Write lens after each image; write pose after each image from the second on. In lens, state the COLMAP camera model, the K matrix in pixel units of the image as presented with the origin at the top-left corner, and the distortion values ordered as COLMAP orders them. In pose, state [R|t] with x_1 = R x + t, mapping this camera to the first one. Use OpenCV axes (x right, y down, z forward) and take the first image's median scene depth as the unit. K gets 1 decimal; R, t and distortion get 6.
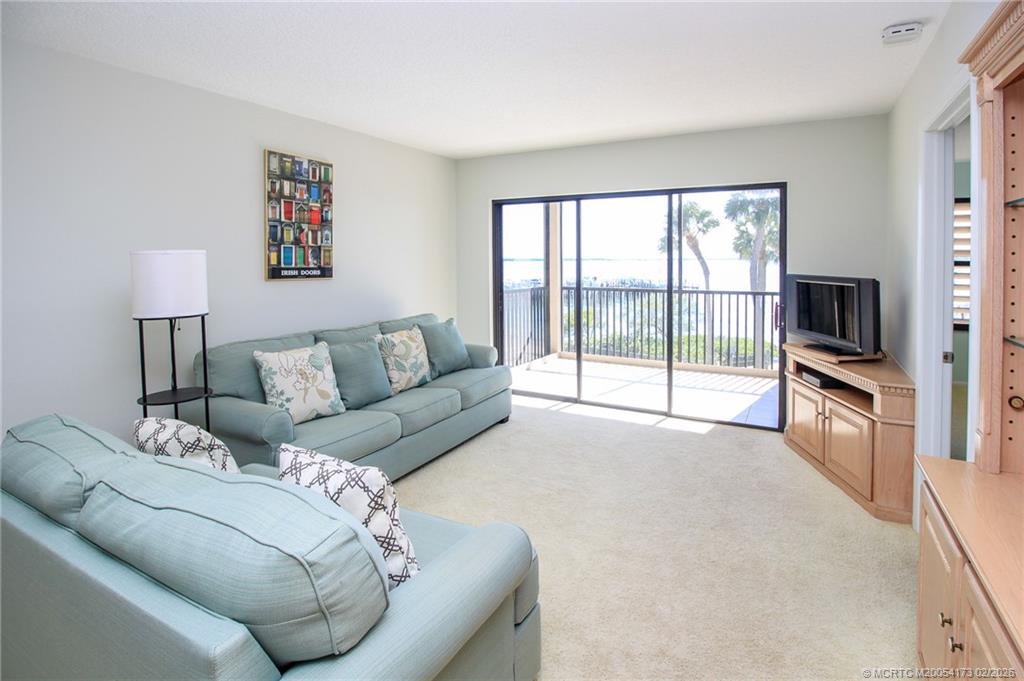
lens RADIAL K [[503.8, 0, 530.1], [0, 503.8, 269.4], [0, 0, 1]] dist [0.001069, -0.025182]
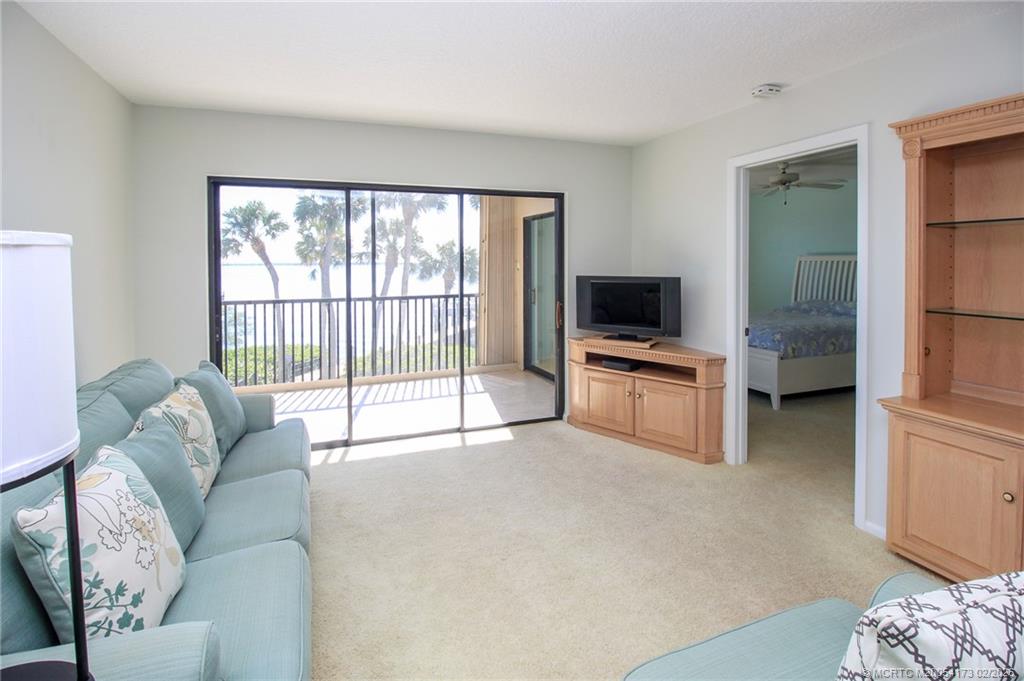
lens RADIAL K [[503.8, 0, 530.1], [0, 503.8, 269.4], [0, 0, 1]] dist [0.001069, -0.025182]
pose [[0.663280, -0.013863, 0.748243, -0.237087], [0.021684, 0.999765, -0.000699, -0.003515], [-0.748057, 0.016688, 0.663425, 0.201236]]
